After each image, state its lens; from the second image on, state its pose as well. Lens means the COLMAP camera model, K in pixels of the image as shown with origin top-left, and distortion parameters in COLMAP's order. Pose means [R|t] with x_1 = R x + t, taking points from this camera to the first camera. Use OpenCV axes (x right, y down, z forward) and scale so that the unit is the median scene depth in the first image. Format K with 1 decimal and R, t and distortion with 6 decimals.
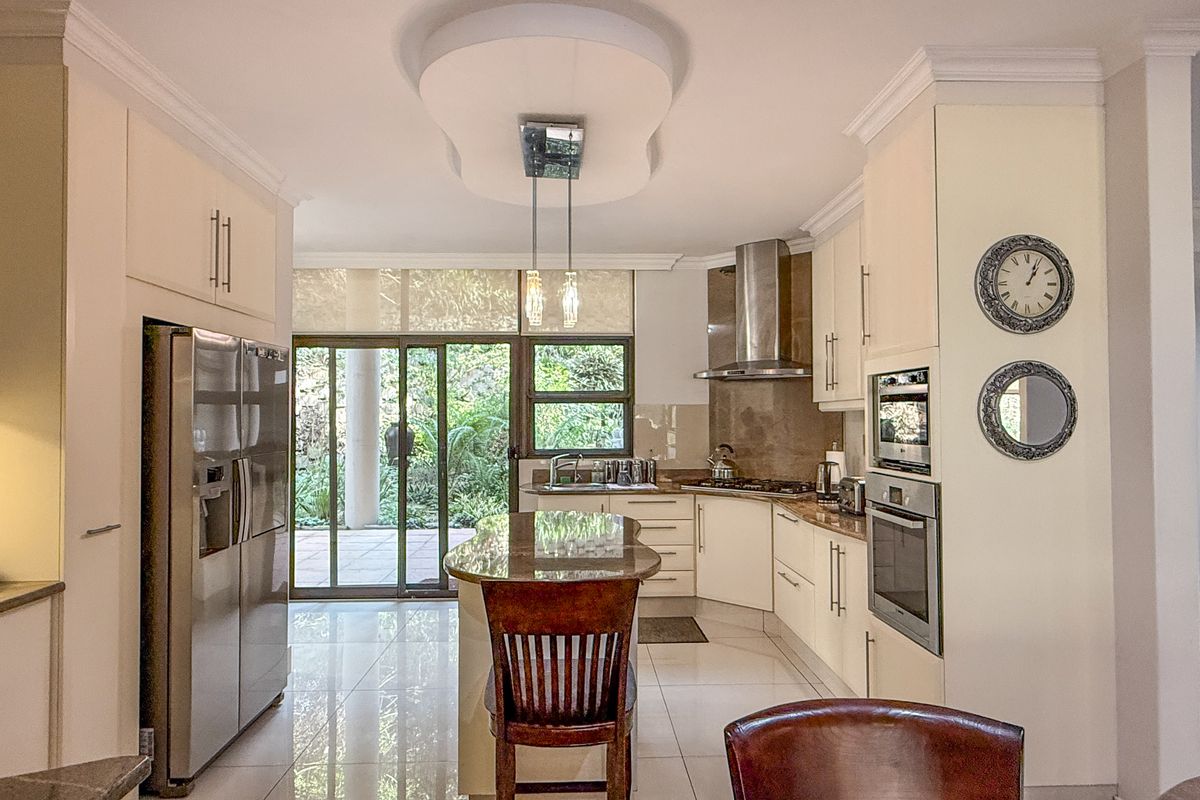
lens RADIAL K [[716.2, 0, 600.0], [0, 716.2, 400.0], [0, 0, 1]] dist [0.002014, 0.000876]
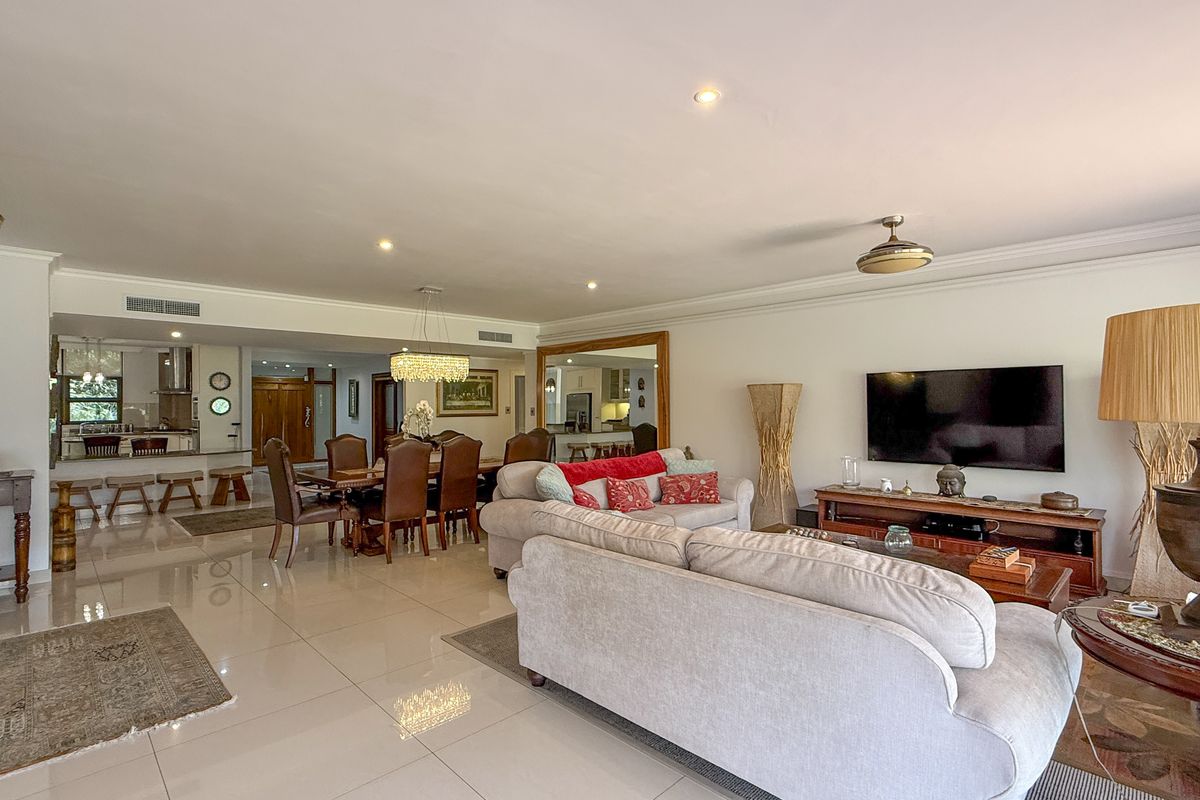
lens RADIAL K [[563.4, 0, 600.0], [0, 563.4, 400.0], [0, 0, 1]] dist [-0.001521, -0.000242]
pose [[0.736348, 0.004964, 0.676585, -0.059007], [-0.012715, 0.999898, 0.006502, -0.041723], [-0.676484, -0.013390, 0.736336, -1.718601]]
